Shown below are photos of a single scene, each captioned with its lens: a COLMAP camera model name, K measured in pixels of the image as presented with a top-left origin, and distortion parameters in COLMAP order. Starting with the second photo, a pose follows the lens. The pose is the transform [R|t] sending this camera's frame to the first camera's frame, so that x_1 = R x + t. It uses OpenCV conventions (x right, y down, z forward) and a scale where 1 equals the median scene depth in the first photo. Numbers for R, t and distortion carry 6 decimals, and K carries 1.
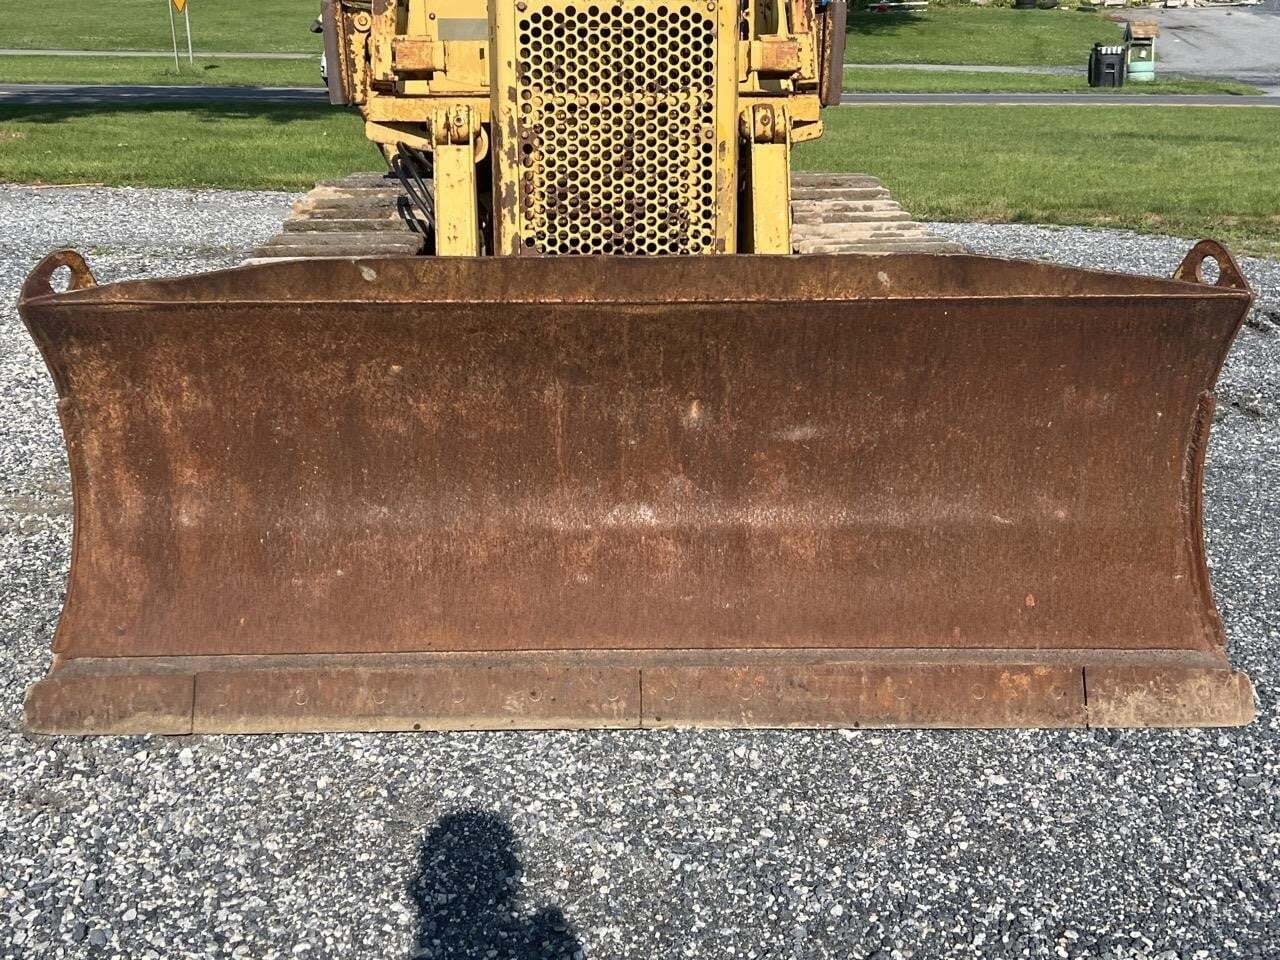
lens RADIAL K [[1571.2, 0, 646.9], [0, 1571.2, 490.8], [0, 0, 1]] dist [0.075146, 0.000000]
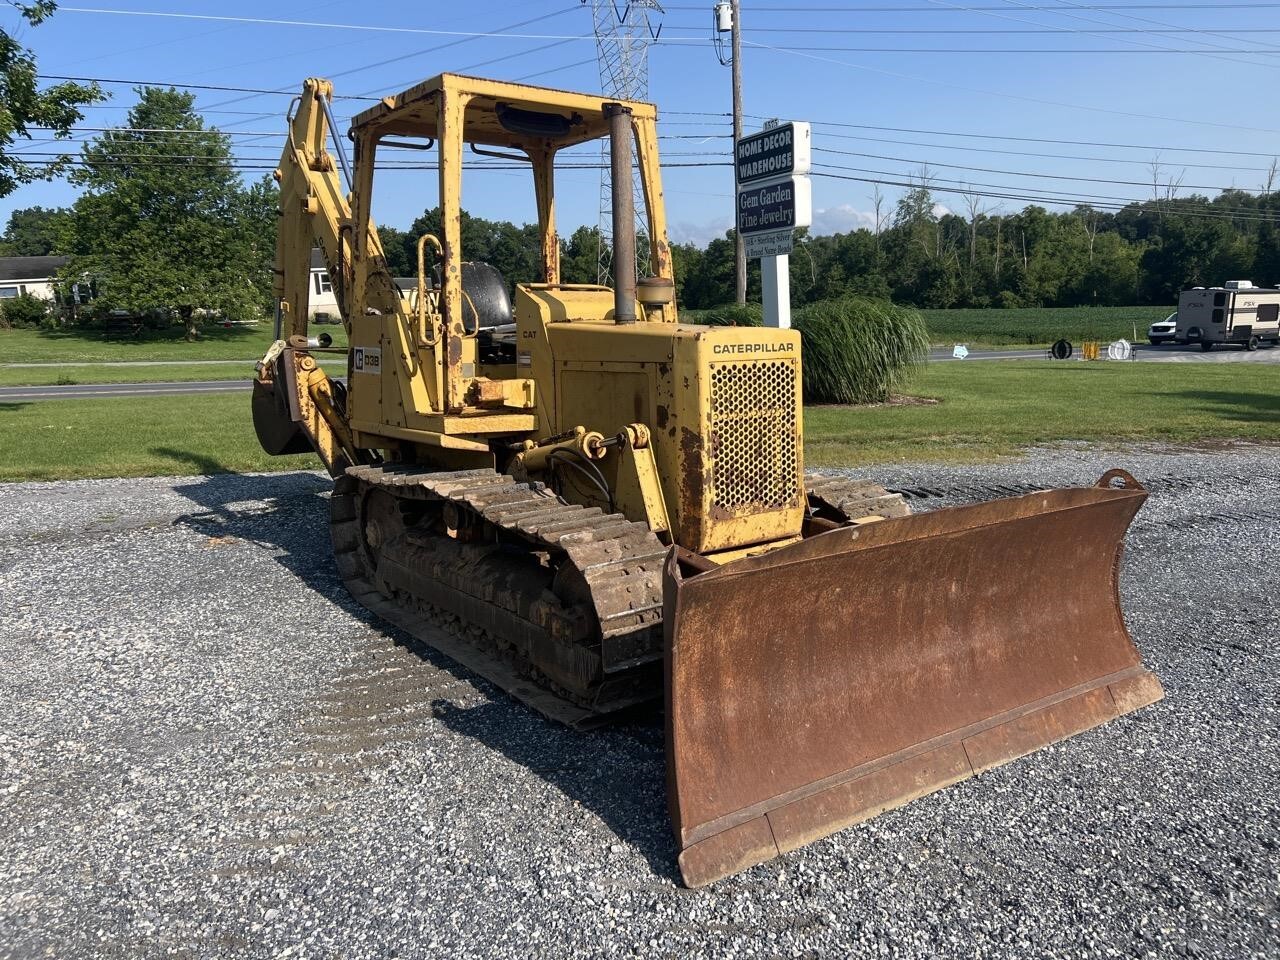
lens RADIAL K [[977.9, 0, 640.4], [0, 977.9, 477.5], [0, 0, 1]] dist [0.053663, -0.048441]
pose [[0.836118, -0.096567, 0.539983, -0.844168], [0.168050, 0.982144, -0.084570, -0.136578], [-0.522174, 0.161455, 0.837416, 0.227119]]
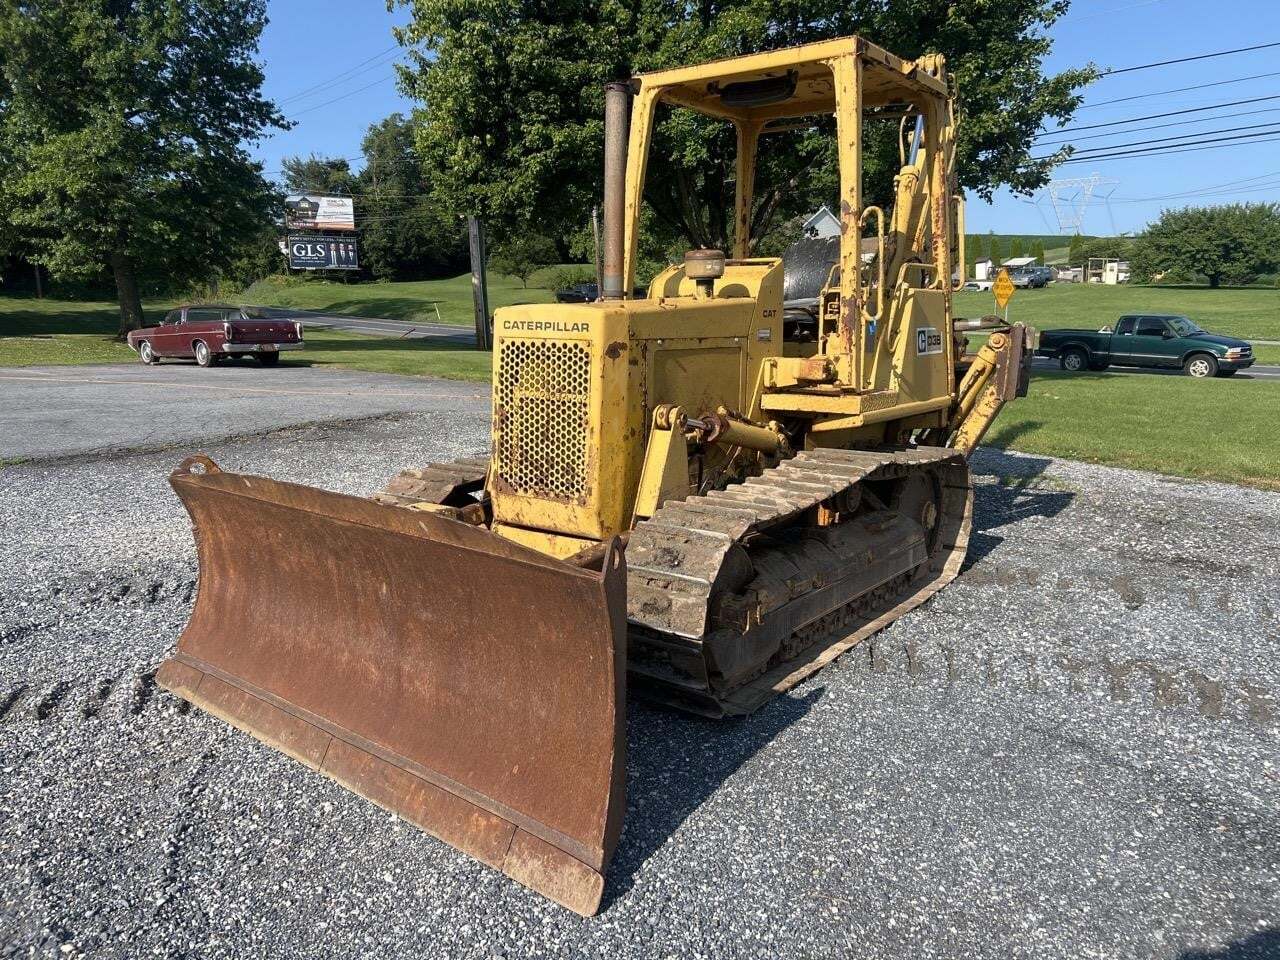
lens RADIAL K [[977.9, 0, 610.0], [0, 977.9, 467.4], [0, 0, 1]] dist [0.053663, -0.048441]
pose [[0.746185, 0.110715, -0.656468, 0.851695], [-0.192809, 0.979754, -0.053922, -0.162421], [0.637207, 0.166808, 0.752424, 0.353588]]
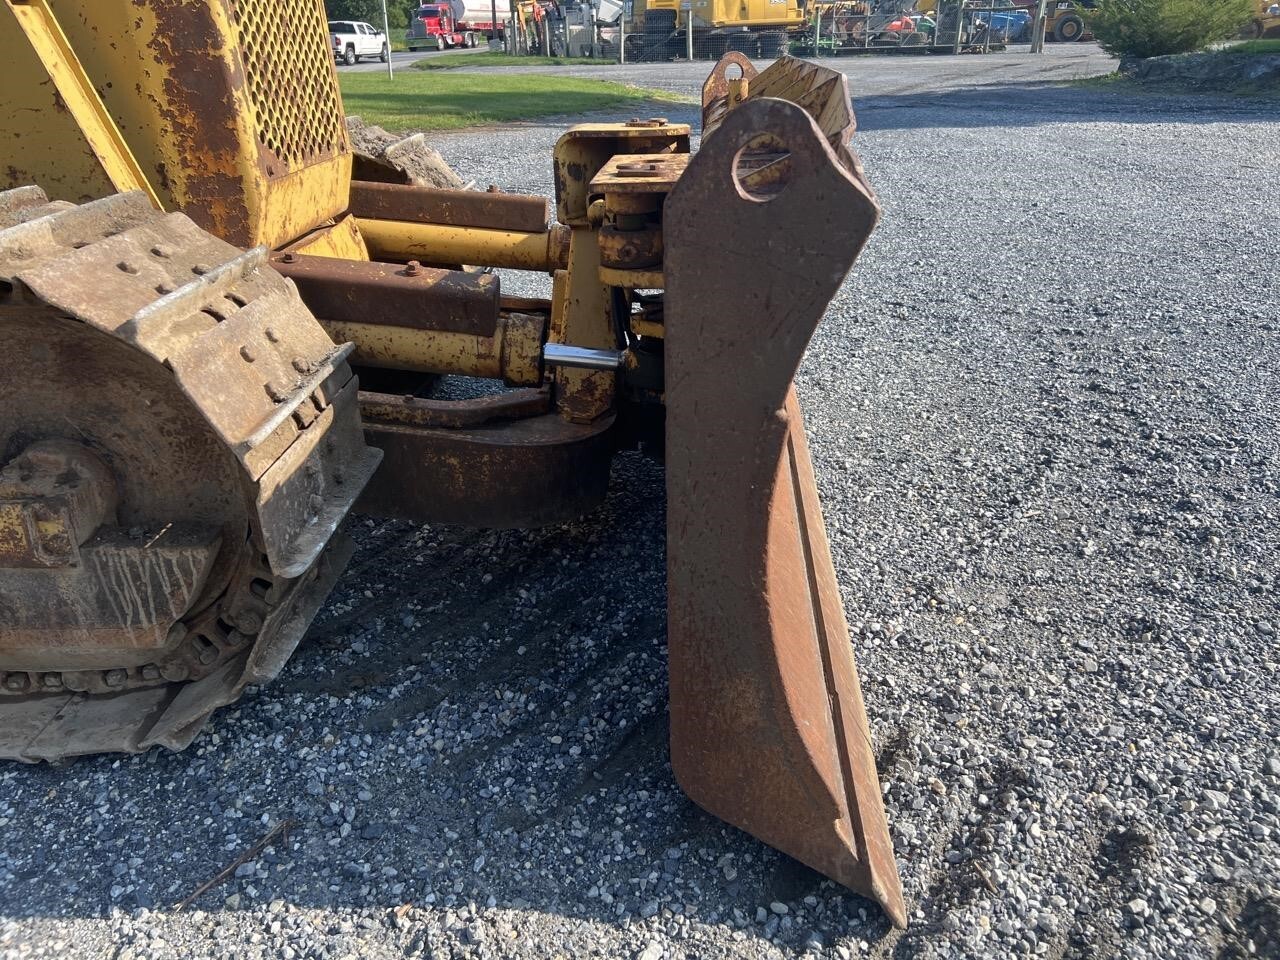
lens RADIAL K [[977.9, 0, 637.0], [0, 977.9, 476.8], [0, 0, 1]] dist [0.053663, -0.048441]
pose [[0.085972, -0.409573, 0.908217, -0.651229], [0.299736, 0.879992, 0.368472, -0.167519], [-0.950140, 0.240548, 0.198419, 0.963747]]
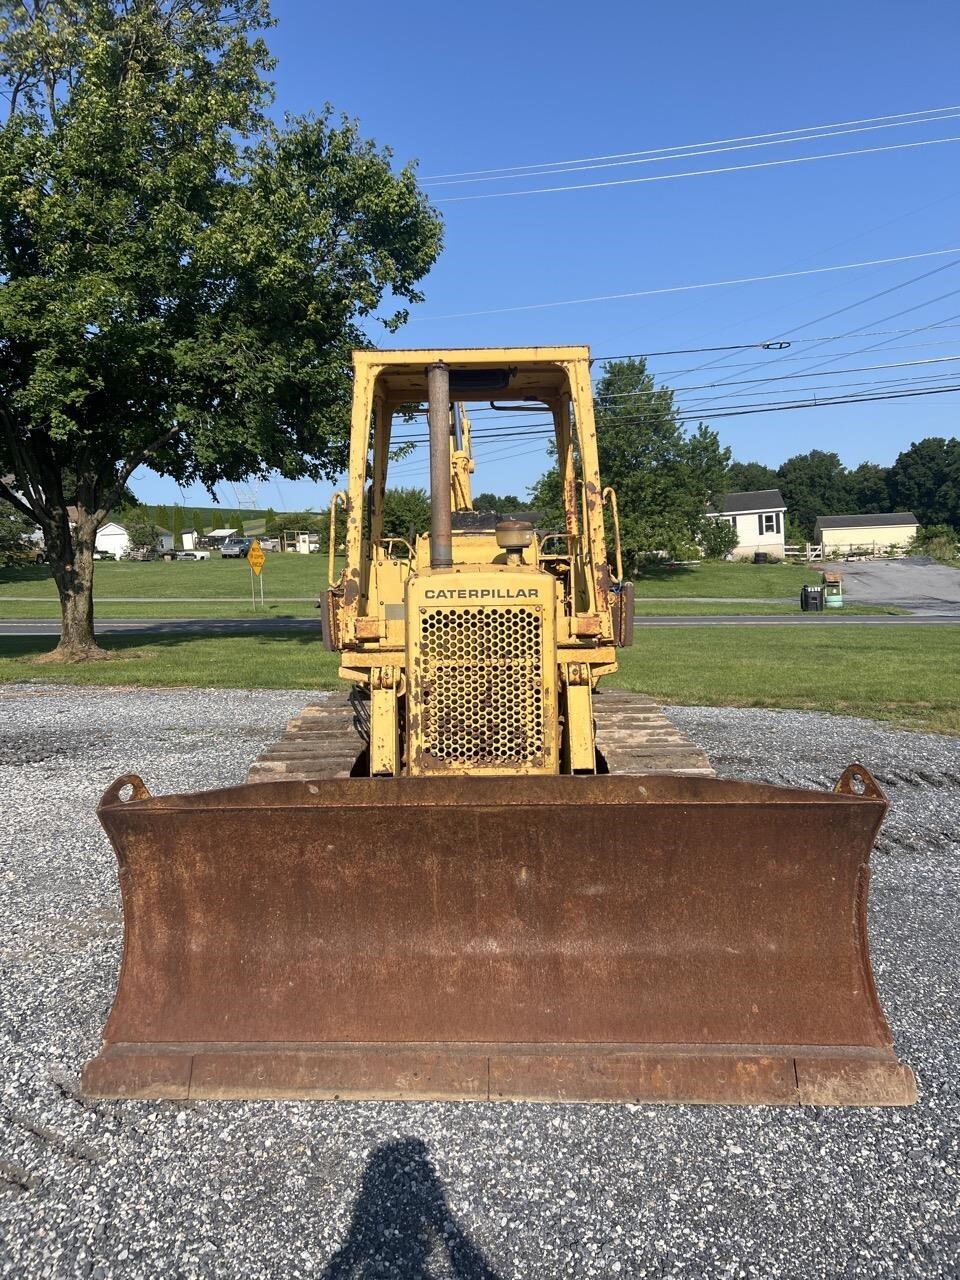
lens RADIAL K [[977.9, 0, 477.3], [0, 977.9, 629.7], [0, 0, 1]] dist [0.053663, -0.048441]
pose [[0.998109, -0.013618, -0.059947, 0.045508], [-0.000216, 0.974370, -0.224950, -0.066735], [0.061474, 0.224537, 0.972525, 0.013980]]
